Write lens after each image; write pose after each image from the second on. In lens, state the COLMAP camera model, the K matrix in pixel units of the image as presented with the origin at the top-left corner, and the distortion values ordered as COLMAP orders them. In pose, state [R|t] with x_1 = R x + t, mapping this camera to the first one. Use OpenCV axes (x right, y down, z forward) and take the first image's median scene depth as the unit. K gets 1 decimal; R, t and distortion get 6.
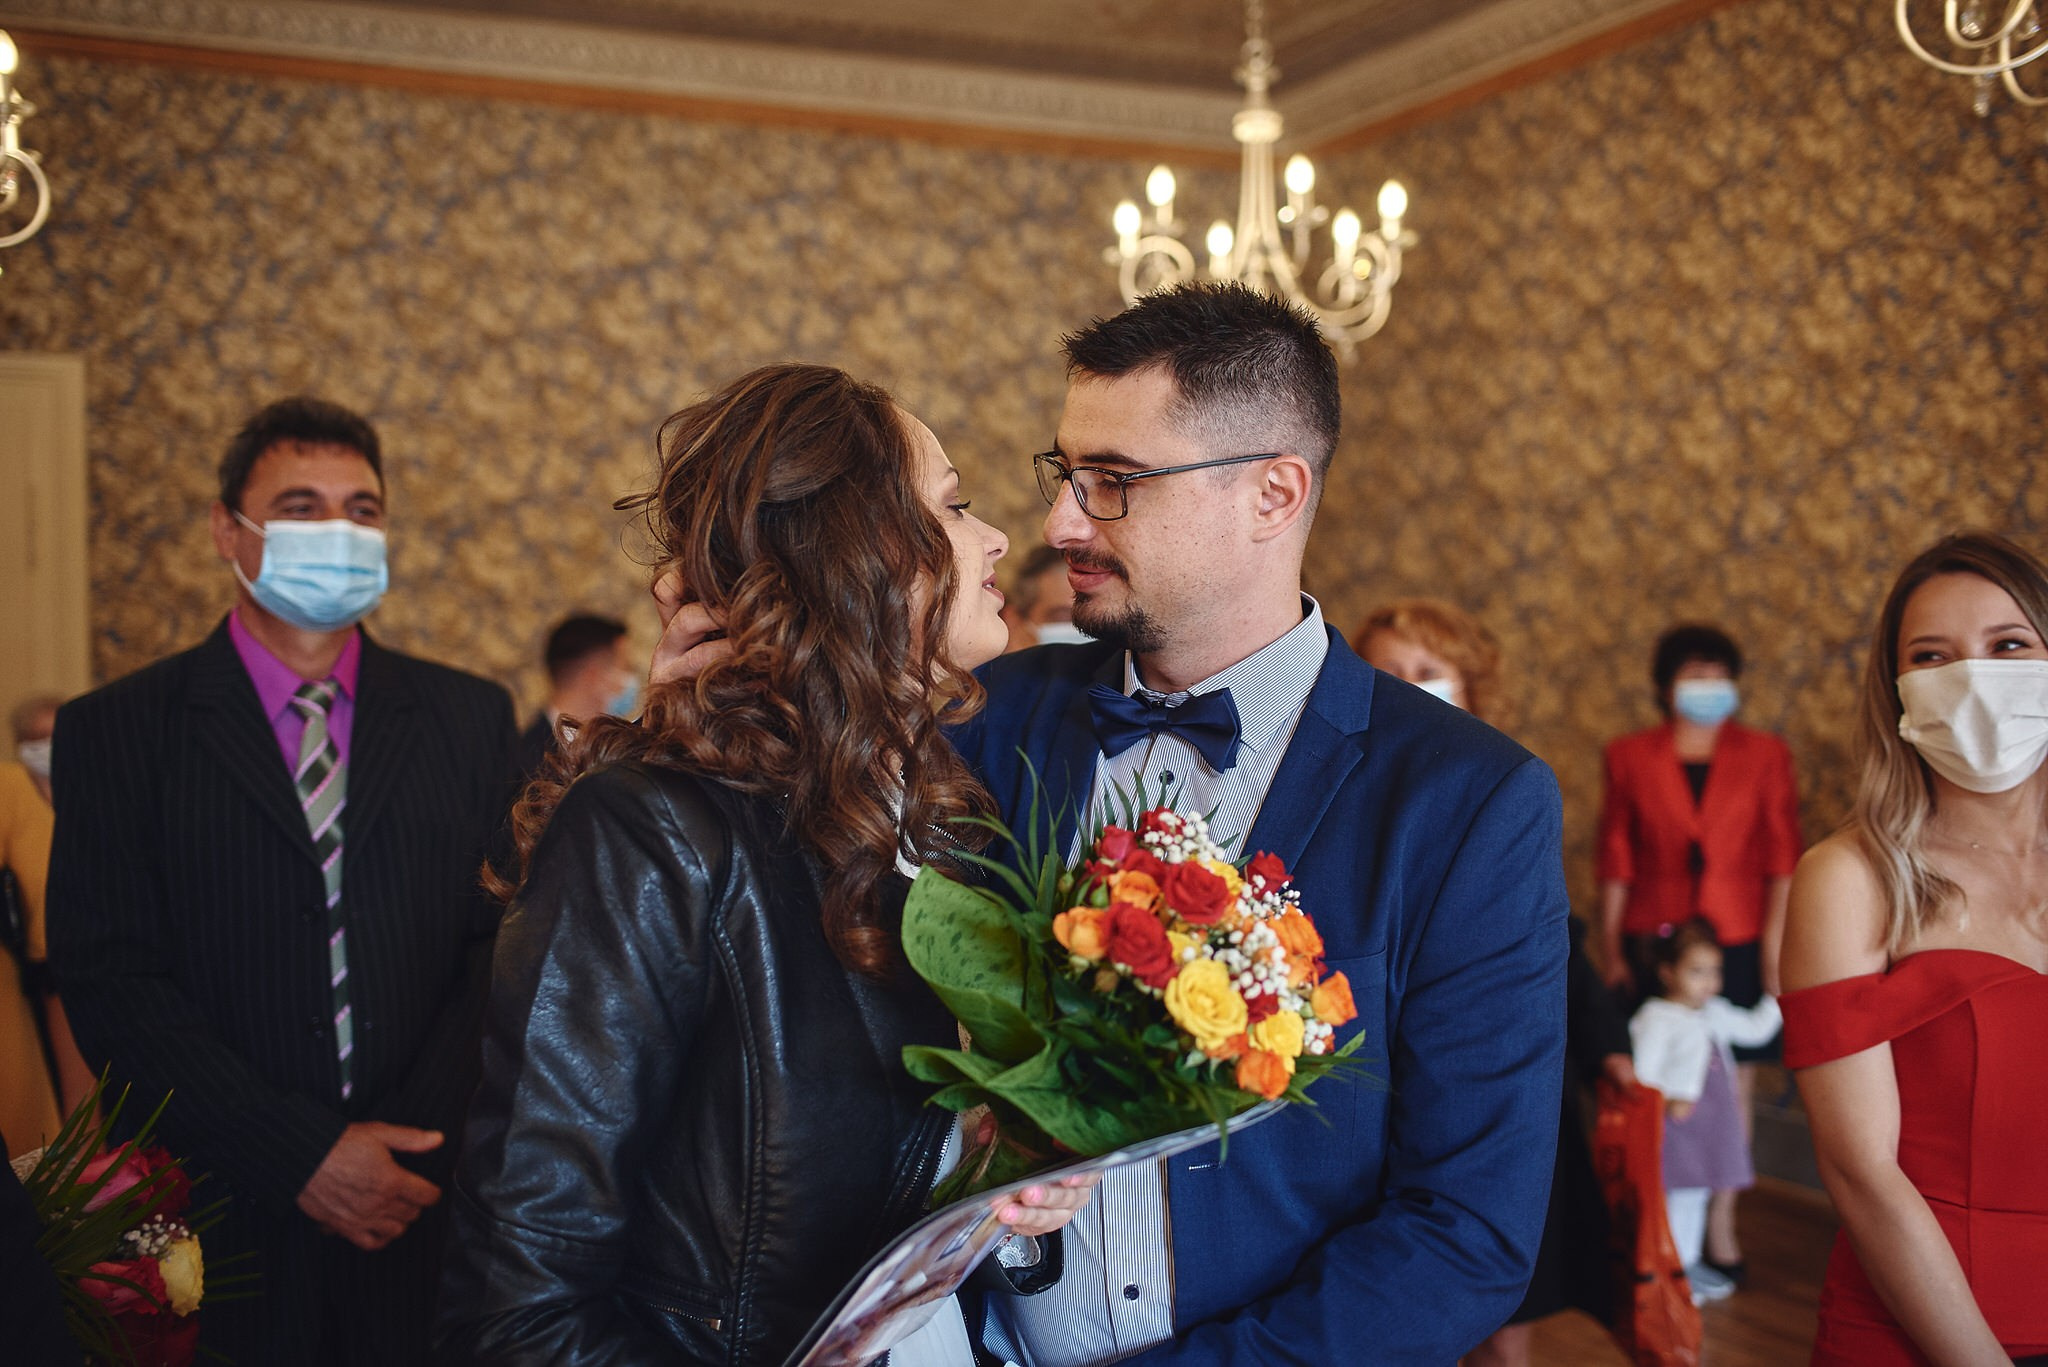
lens RADIAL K [[2031.0, 0, 1022.3], [0, 2031.0, 680.0], [0, 0, 1]] dist [-0.057299, 0.000000]
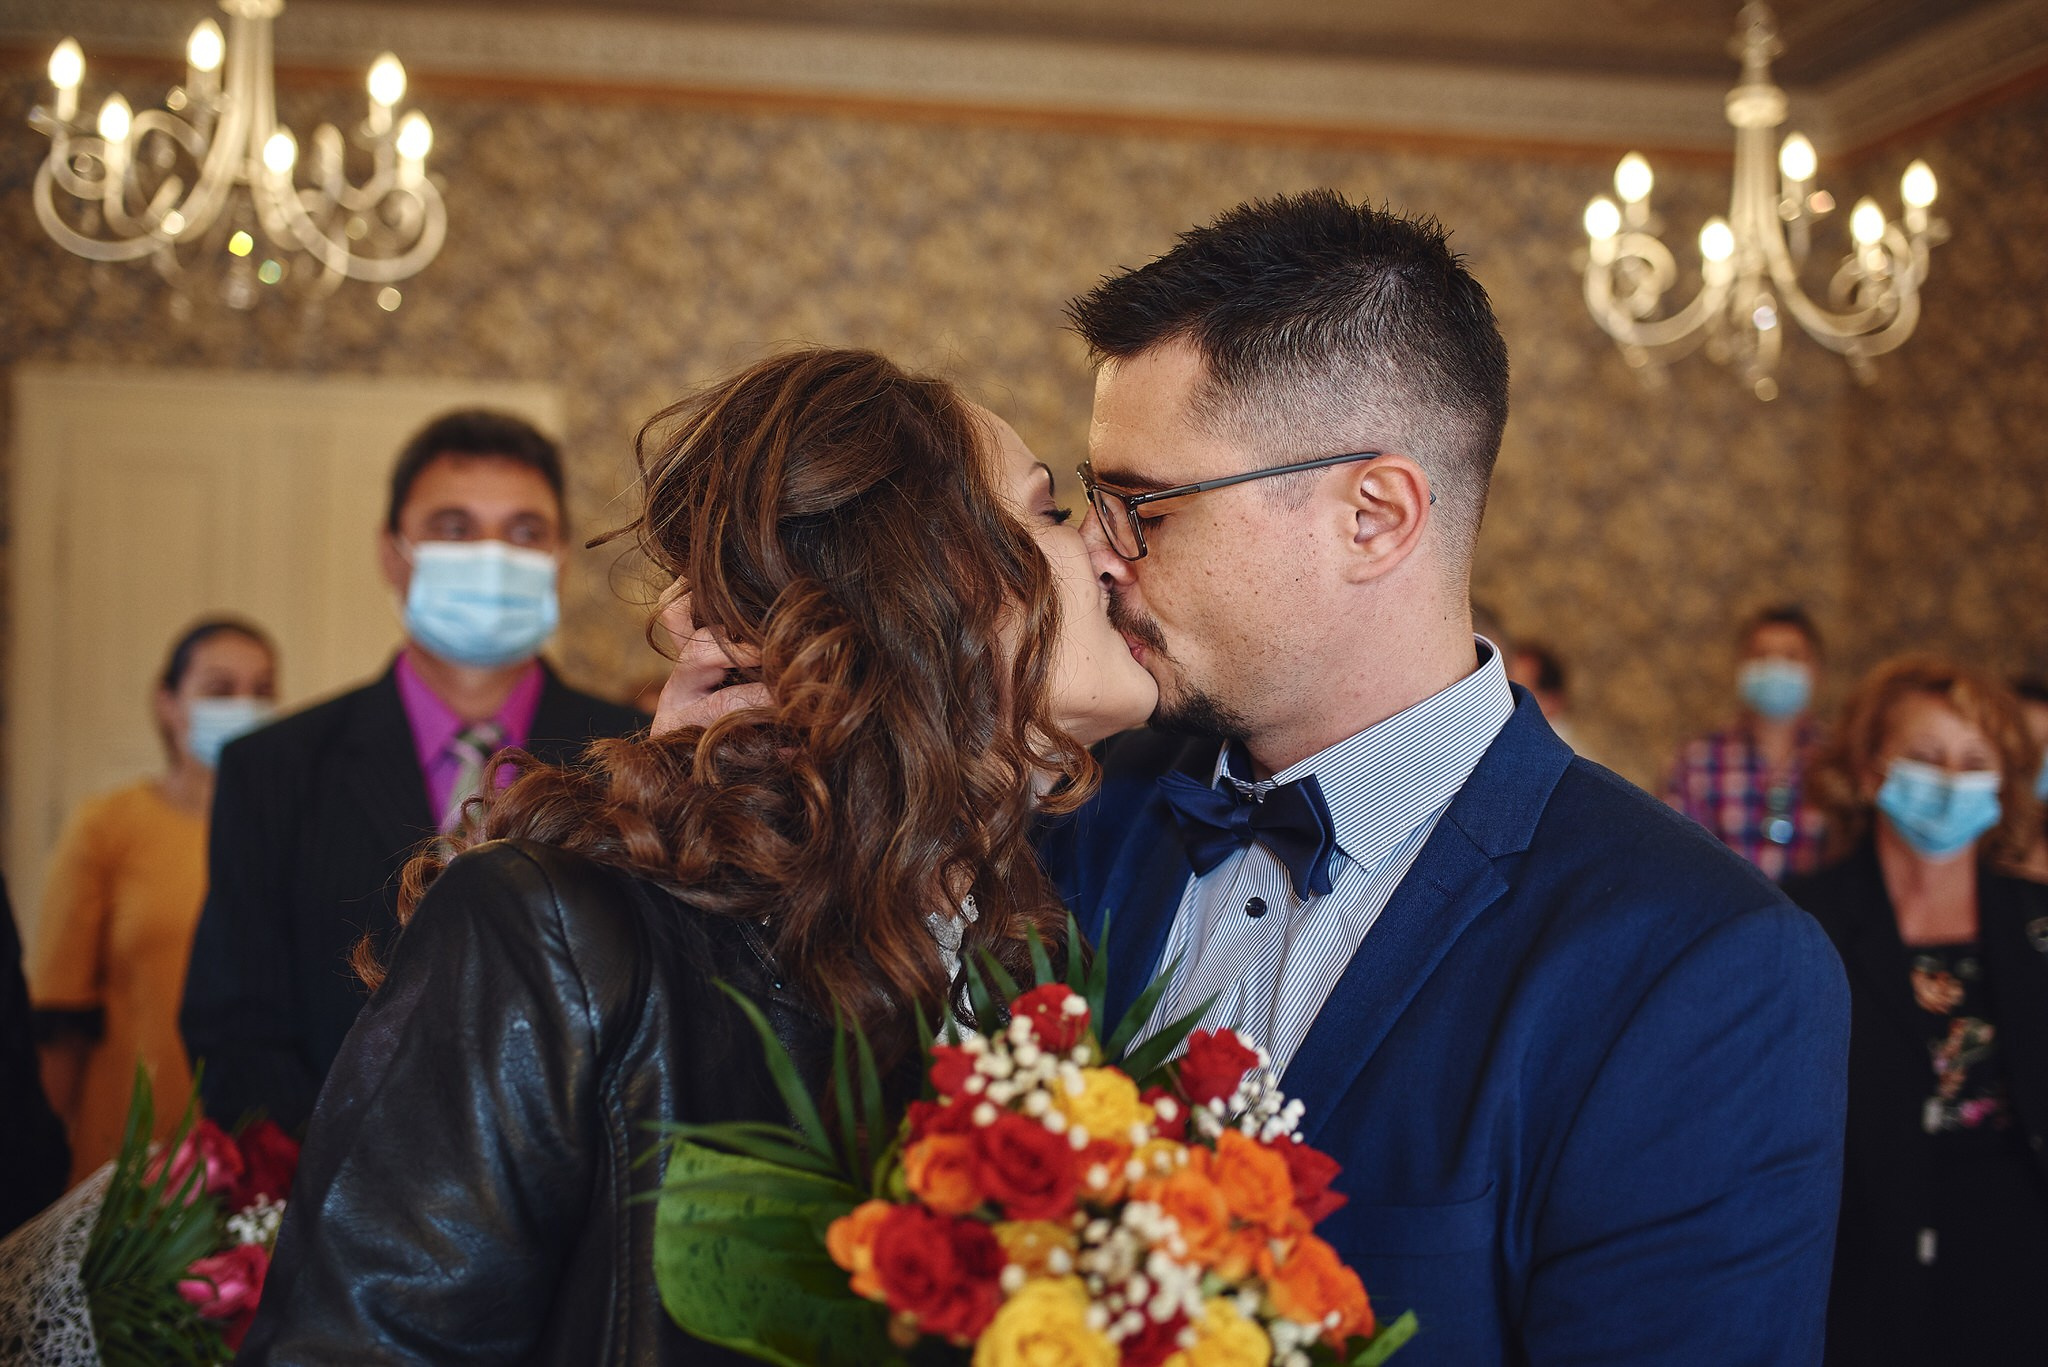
lens RADIAL K [[2031.0, 0, 1034.4], [0, 2031.0, 661.3], [0, 0, 1]] dist [-0.057299, 0.000000]
pose [[0.959219, 0.023882, -0.281653, 0.057993], [-0.032017, 0.999191, -0.024316, -0.005443], [0.280845, 0.032342, 0.959208, 0.083064]]
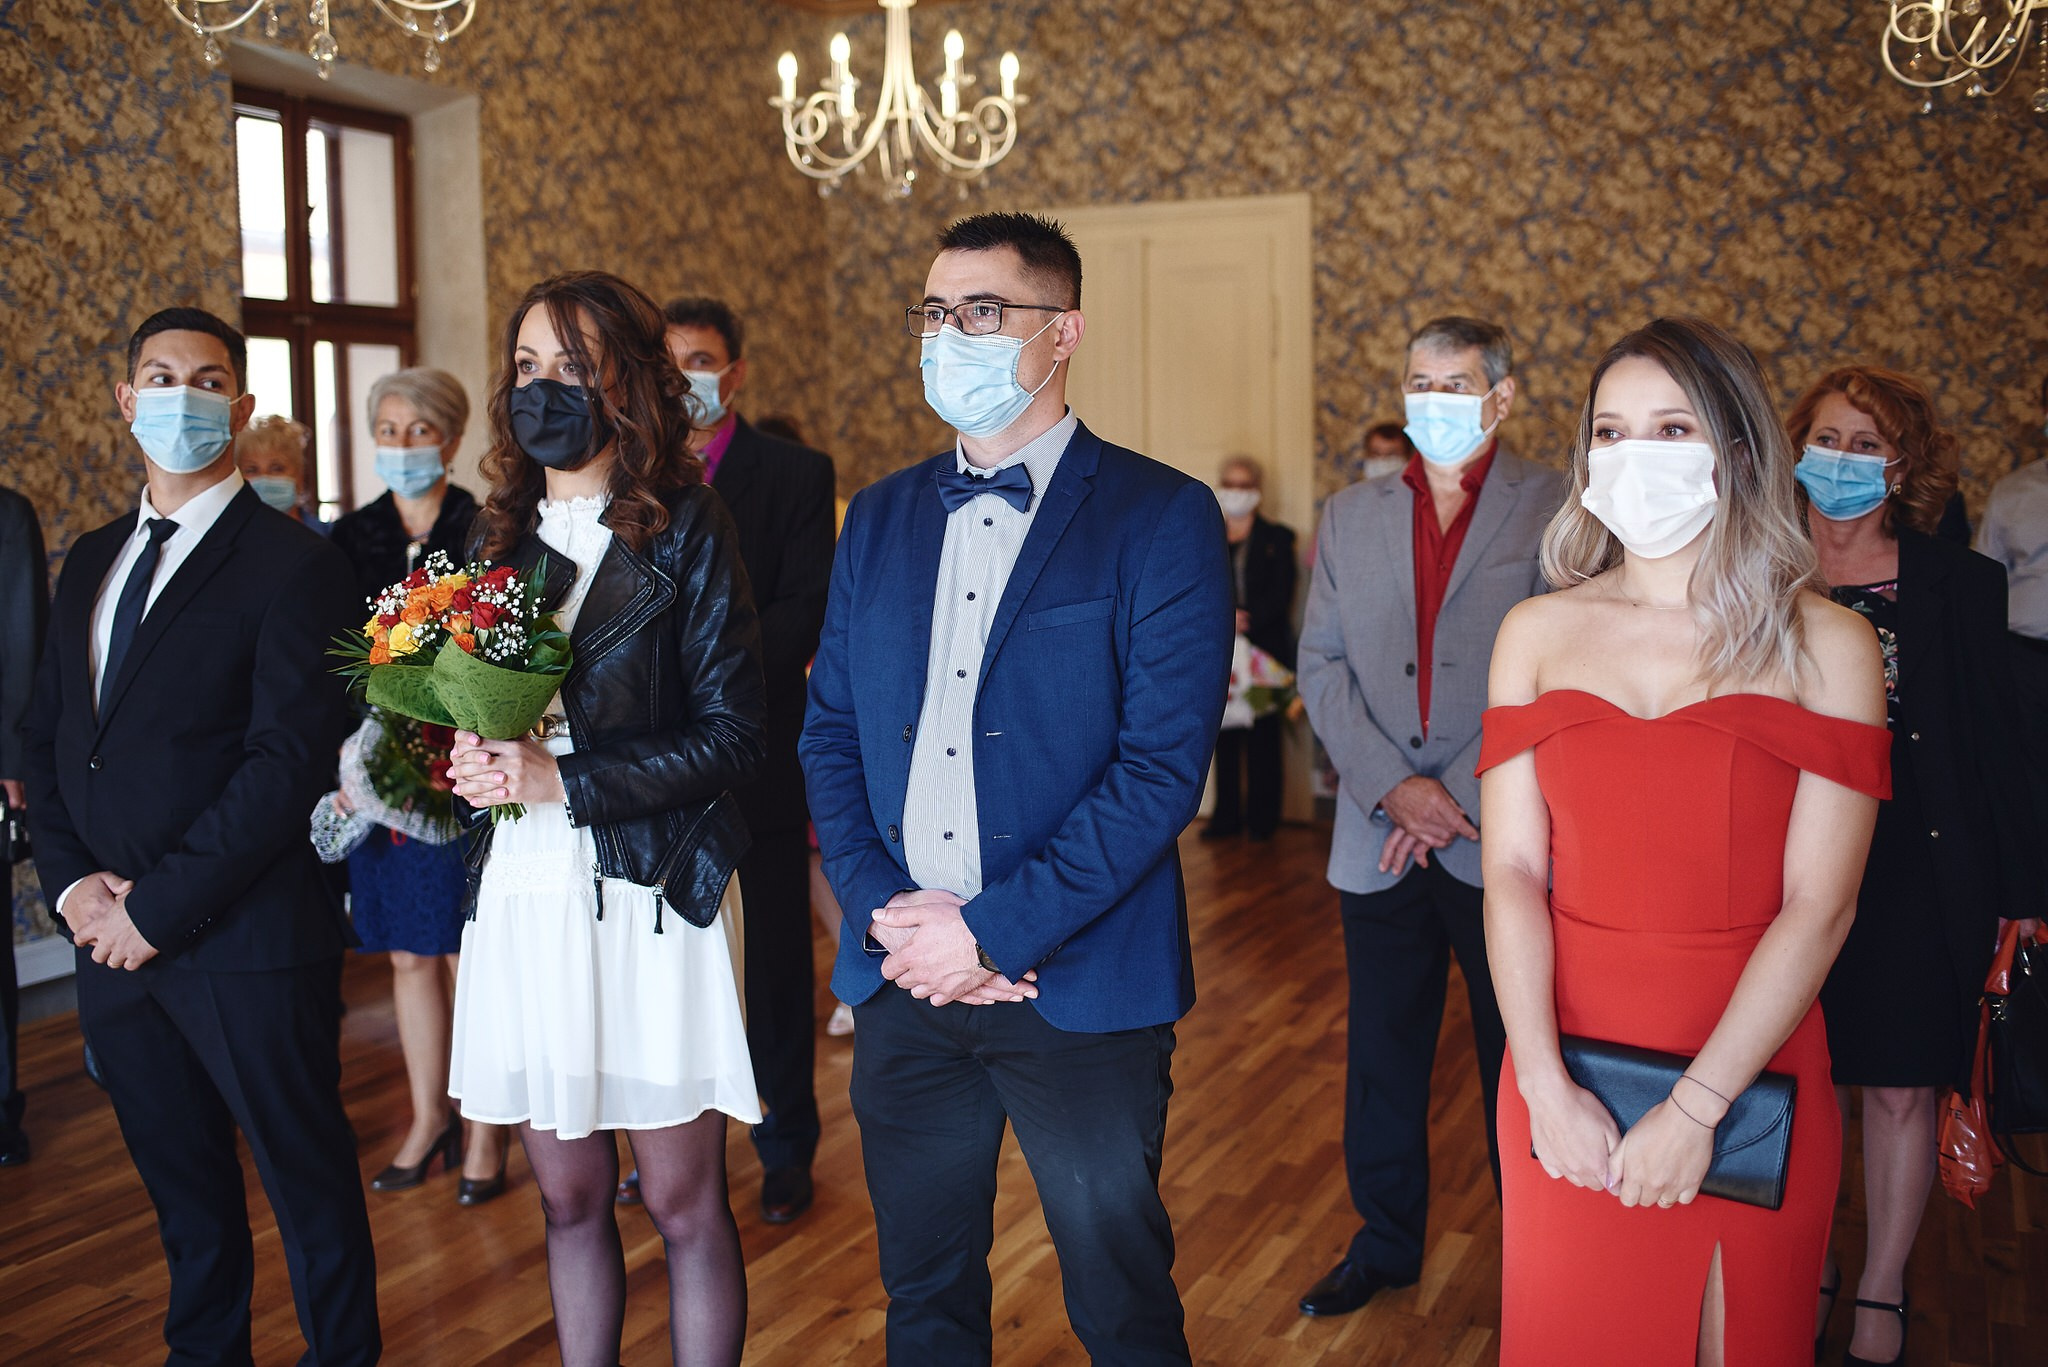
lens RADIAL K [[2031.0, 0, 1027.8], [0, 2031.0, 672.1], [0, 0, 1]] dist [-0.057299, 0.000000]
pose [[0.606120, 0.092110, -0.790021, 0.485690], [0.003755, 0.992929, 0.118649, -0.008274], [0.795364, -0.074882, 0.601489, 0.037947]]
